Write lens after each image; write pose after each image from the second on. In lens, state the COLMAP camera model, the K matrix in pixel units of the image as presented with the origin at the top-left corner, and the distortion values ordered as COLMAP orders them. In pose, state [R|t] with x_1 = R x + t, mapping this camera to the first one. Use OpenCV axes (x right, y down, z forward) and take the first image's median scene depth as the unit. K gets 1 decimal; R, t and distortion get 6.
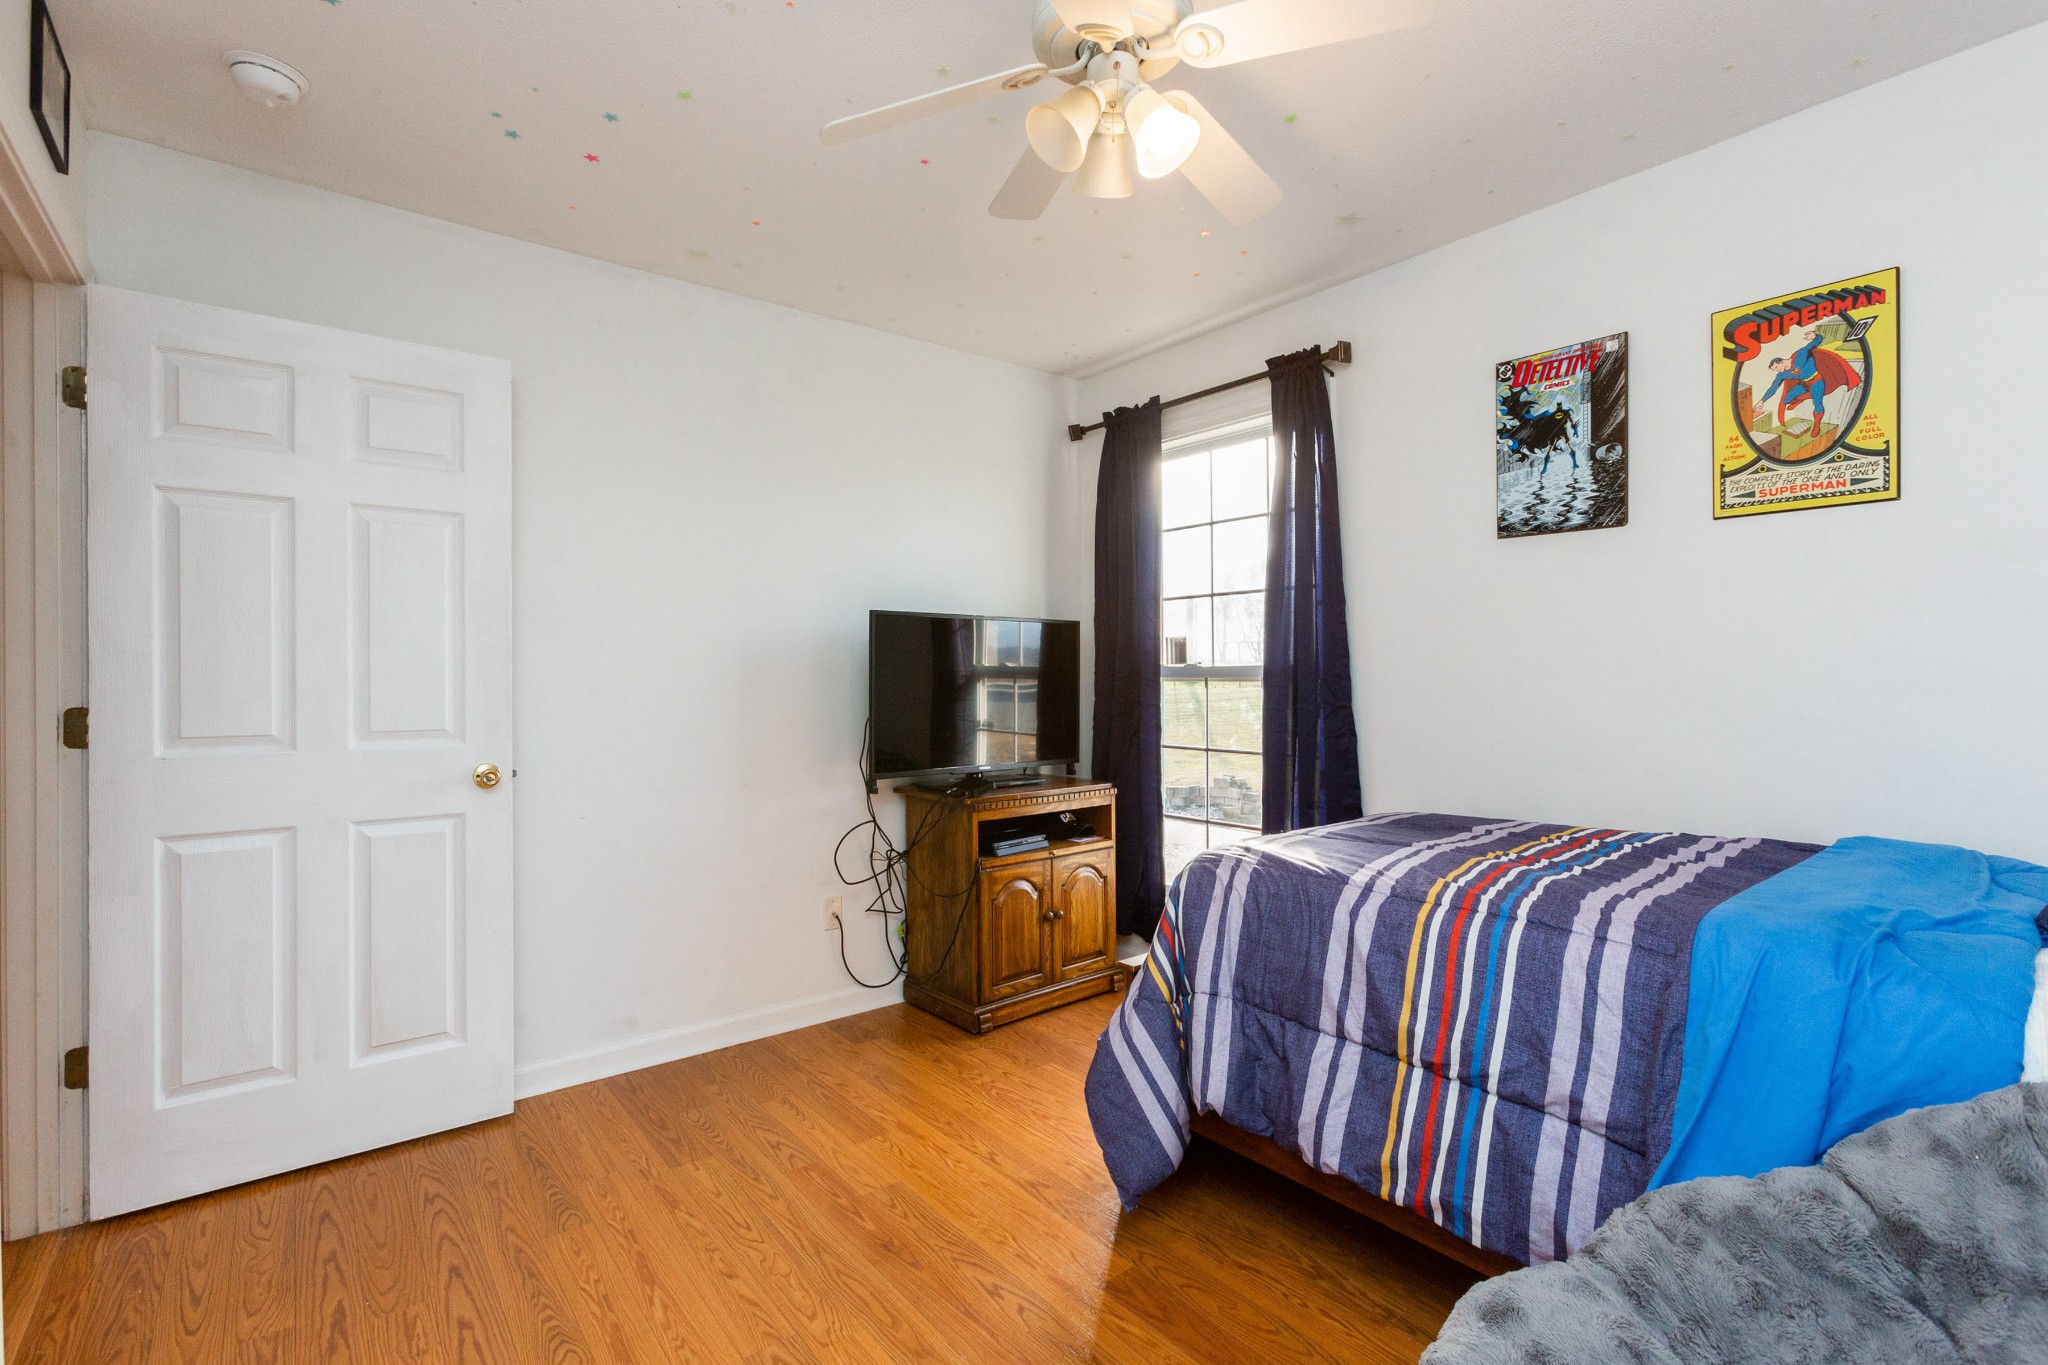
lens RADIAL K [[927.1, 0, 1030.6], [0, 927.1, 680.1], [0, 0, 1]] dist [-0.016984, 0.000948]
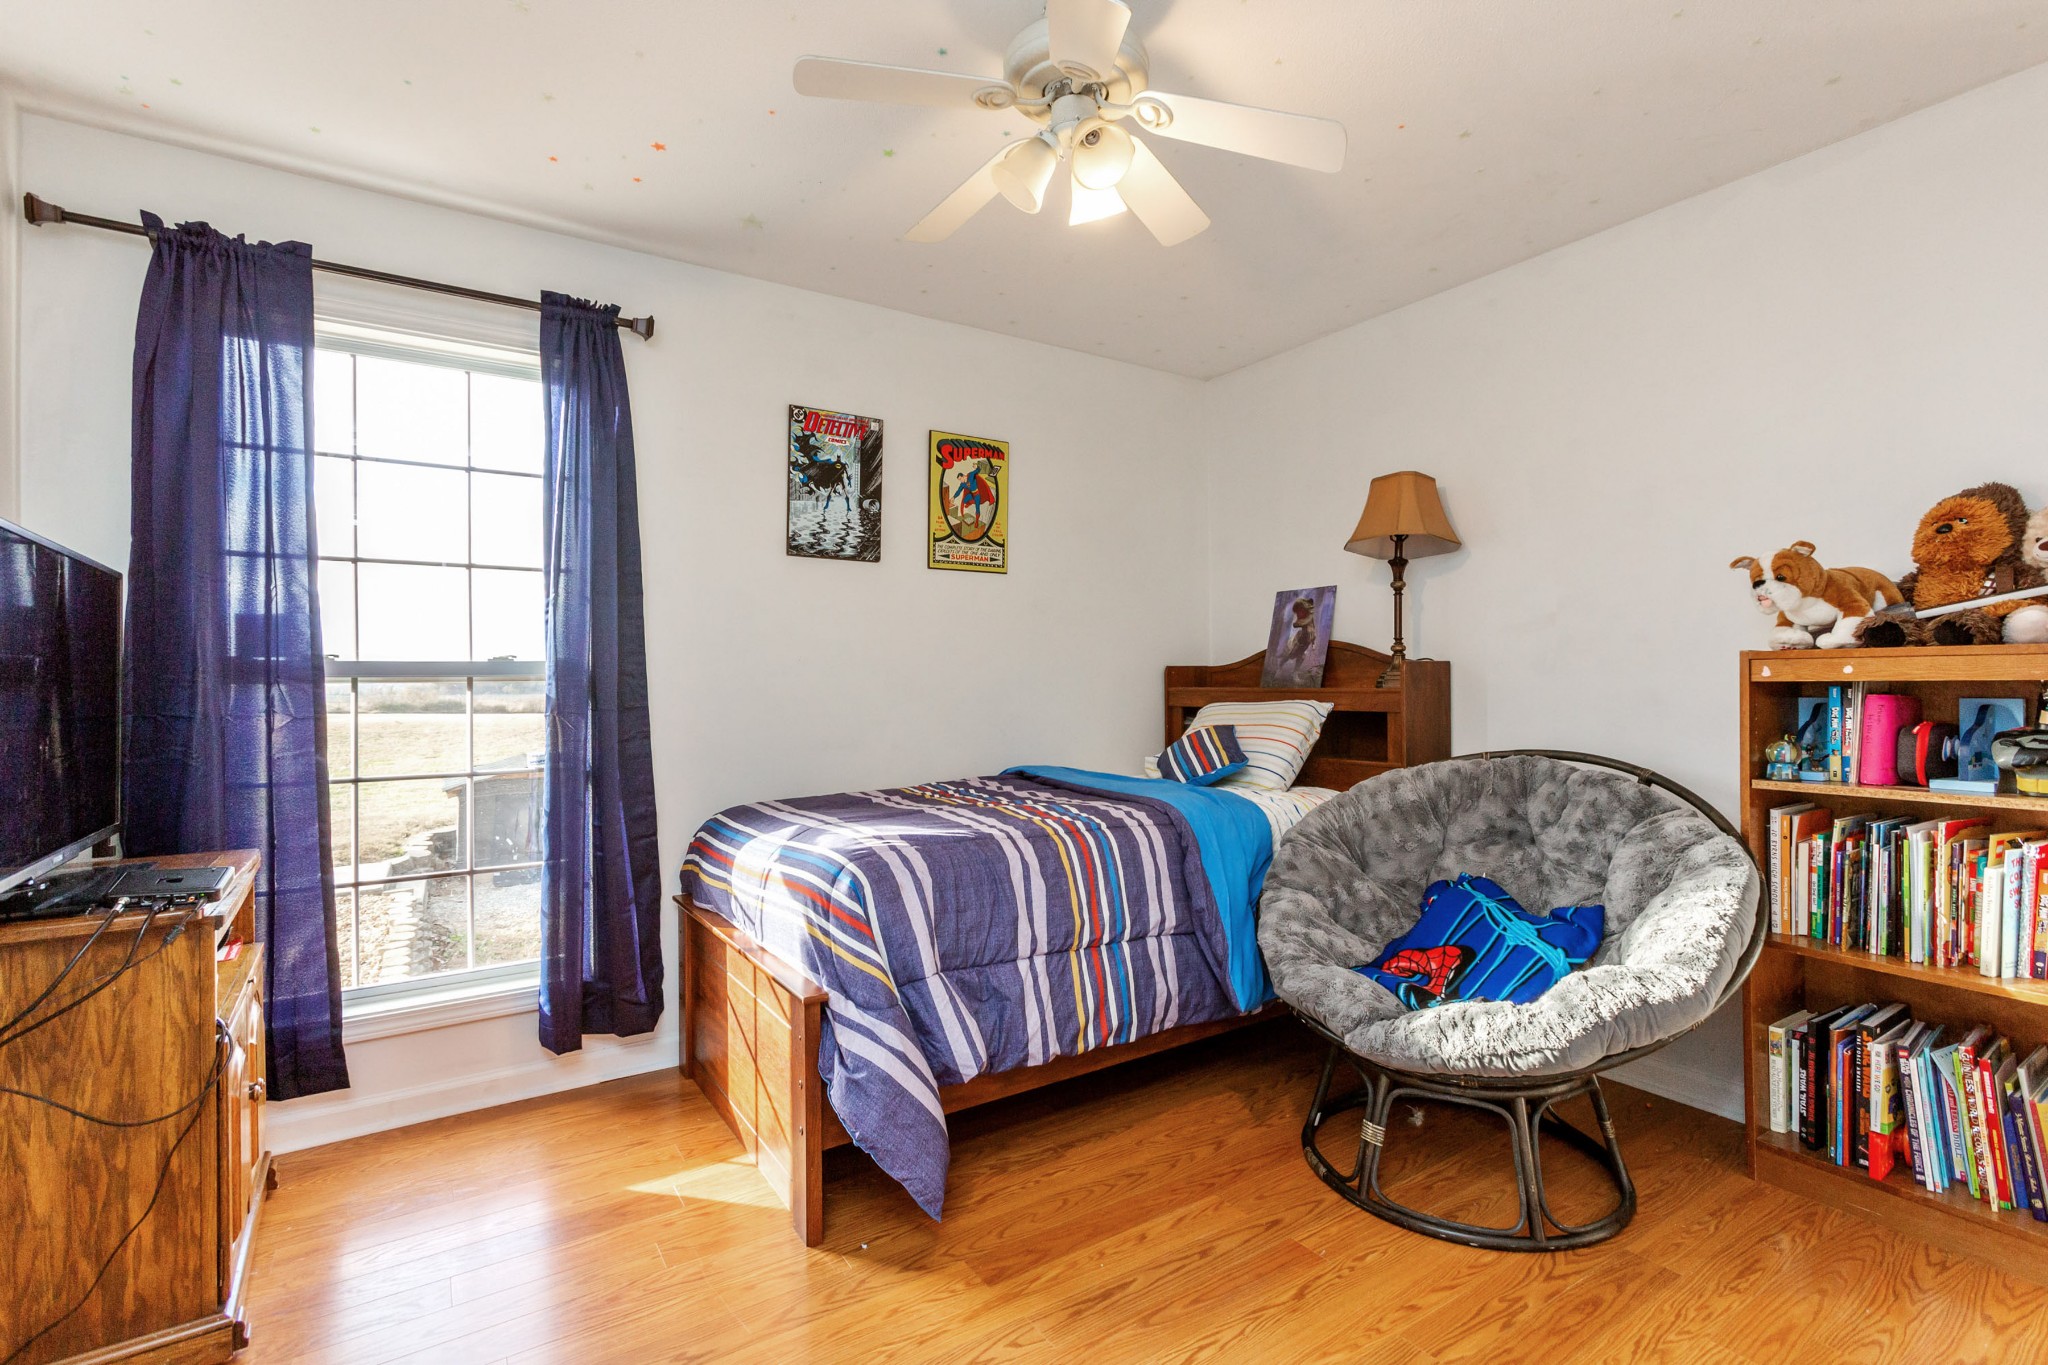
lens RADIAL K [[927.1, 0, 1030.6], [0, 927.1, 680.1], [0, 0, 1]] dist [-0.016984, 0.000948]
pose [[0.091534, -0.003106, 0.995797, -0.672272], [0.008156, 0.999964, 0.002369, 0.003263], [-0.995769, 0.007904, 0.091556, 0.641423]]
